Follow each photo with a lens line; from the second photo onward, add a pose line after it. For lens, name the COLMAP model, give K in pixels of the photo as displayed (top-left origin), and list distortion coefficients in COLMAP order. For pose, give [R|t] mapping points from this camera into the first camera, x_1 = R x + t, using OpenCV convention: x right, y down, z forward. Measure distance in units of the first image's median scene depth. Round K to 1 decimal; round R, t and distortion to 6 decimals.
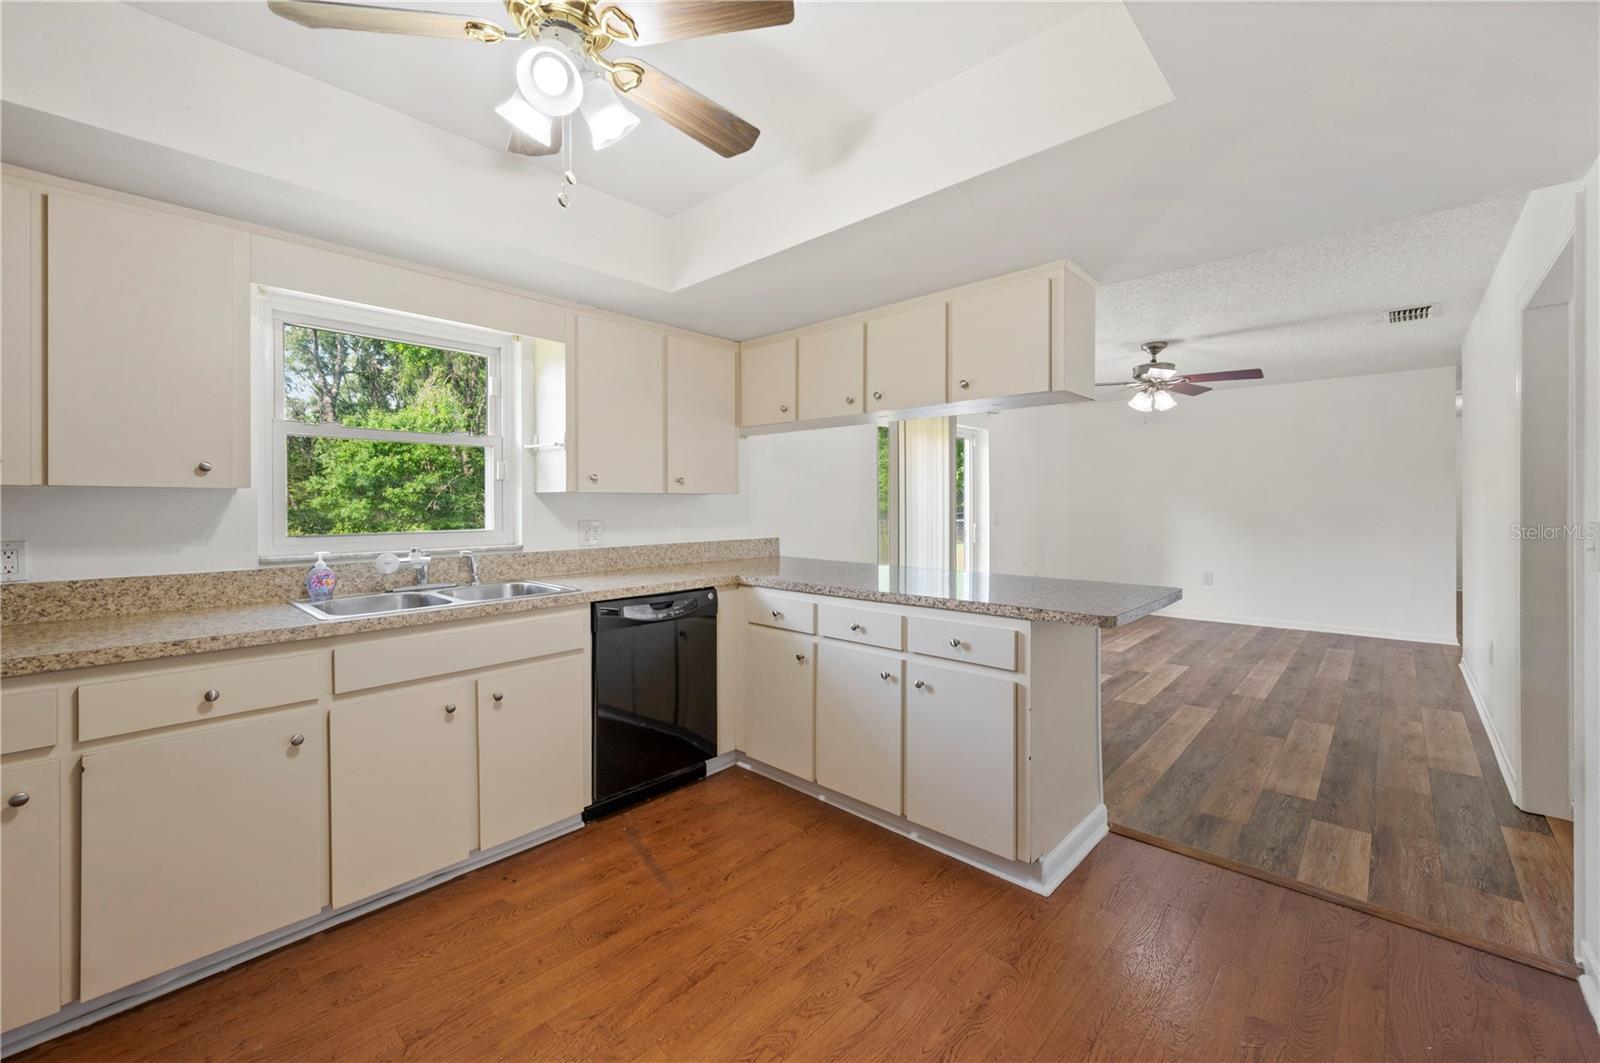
lens RADIAL K [[639.0, 0, 816.6], [0, 639.0, 507.4], [0, 0, 1]] dist [-0.000273, 0.000307]
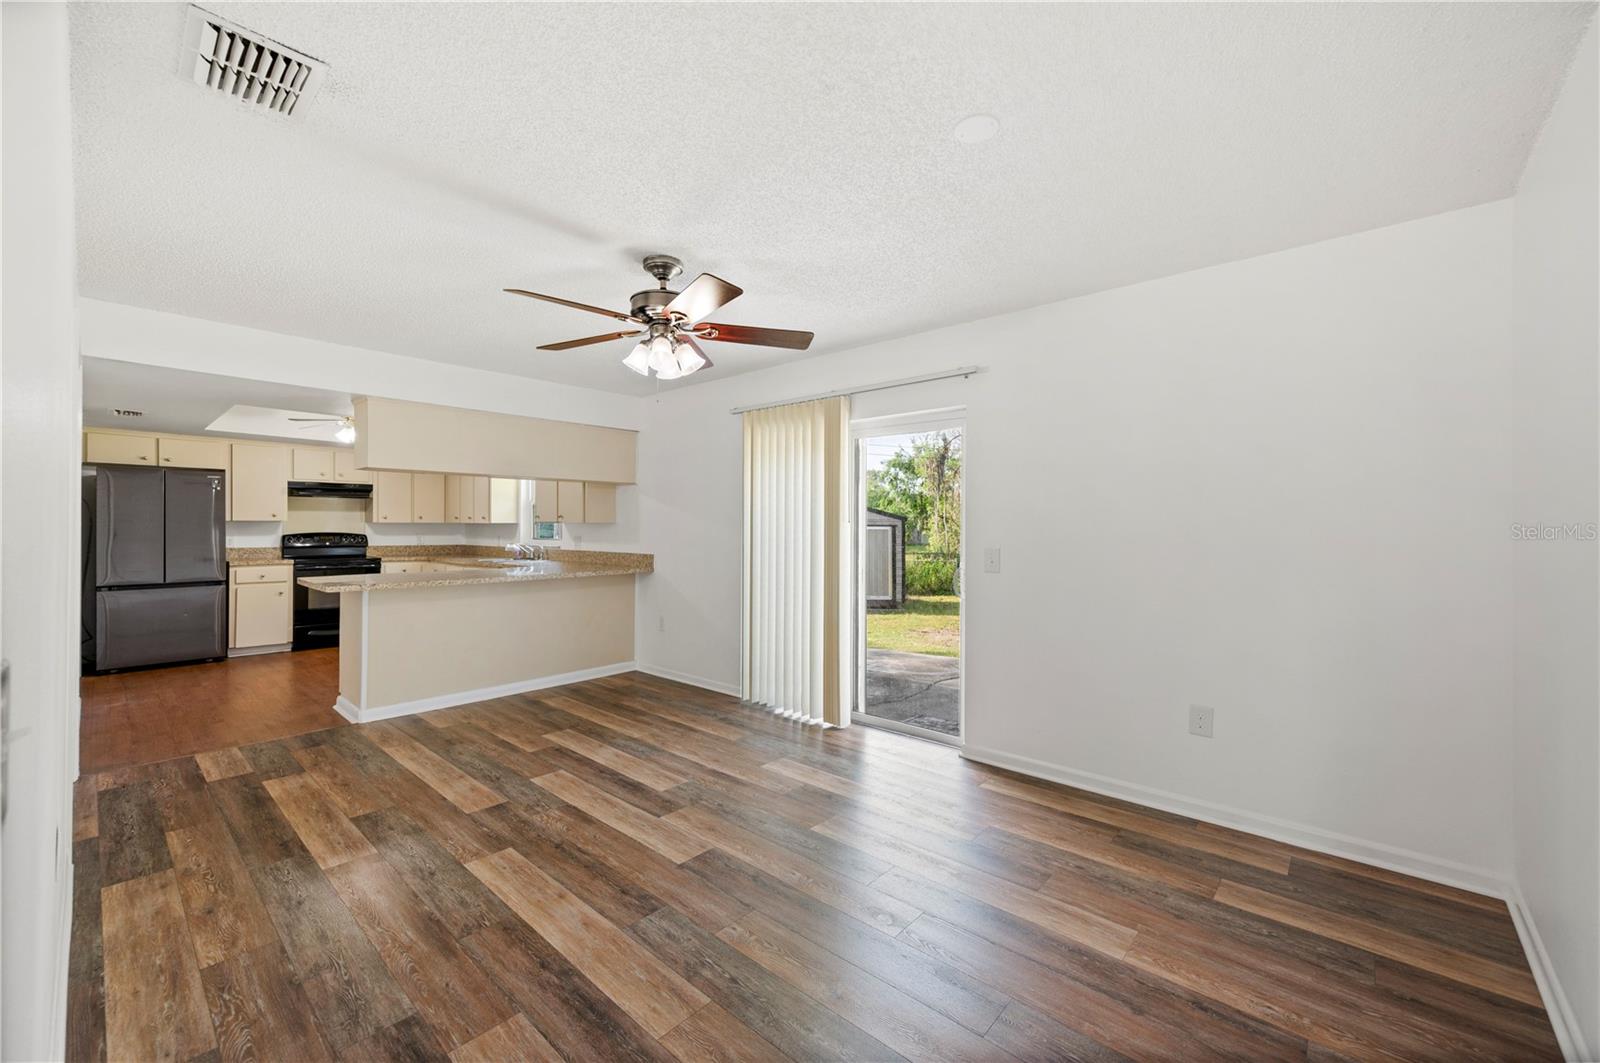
lens RADIAL K [[639.0, 0, 807.7], [0, 639.0, 531.3], [0, 0, 1]] dist [-0.000273, 0.000307]
pose [[0.012479, 0.011441, -0.999857, 1.809178], [-0.010047, 0.999885, 0.011316, -0.028539], [0.999872, 0.009904, 0.012593, 1.826584]]
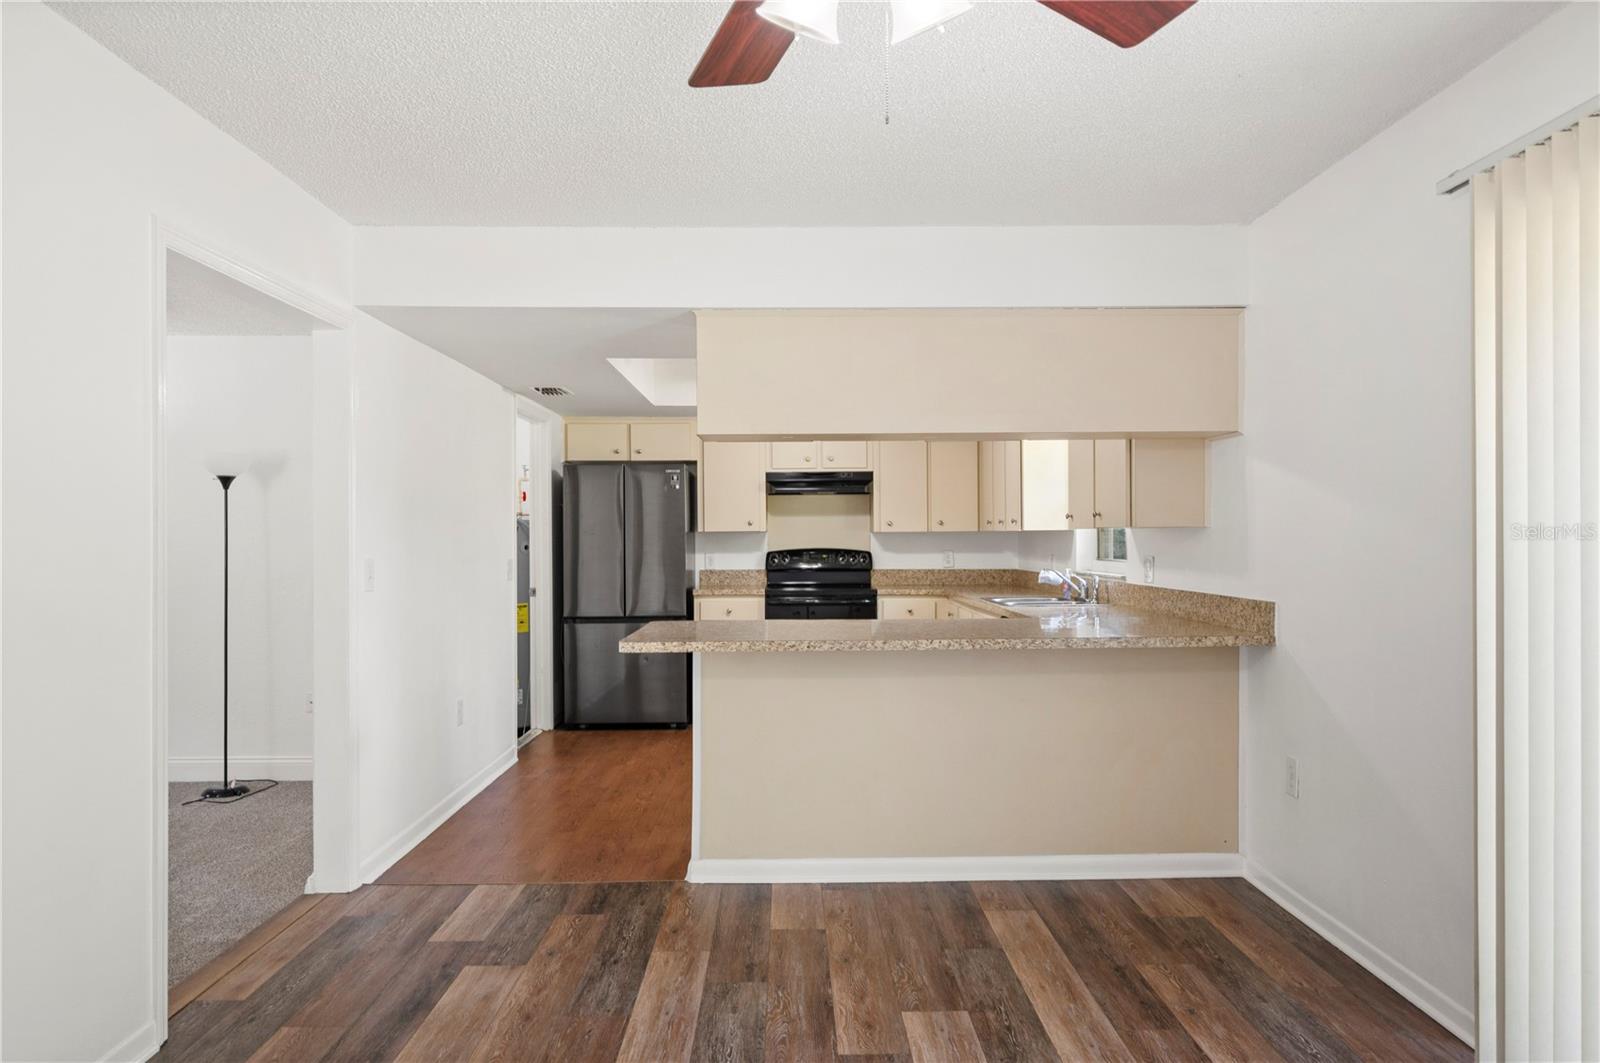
lens RADIAL K [[1061.8, 0, 804.4], [0, 1061.8, 547.5], [0, 0, 1]] dist [-0.004003, -0.001681]
pose [[-0.734273, 0.015200, -0.678684, 1.189440], [0.005203, 0.999846, 0.016763, -0.024369], [0.678834, 0.008777, -0.734239, 1.942523]]
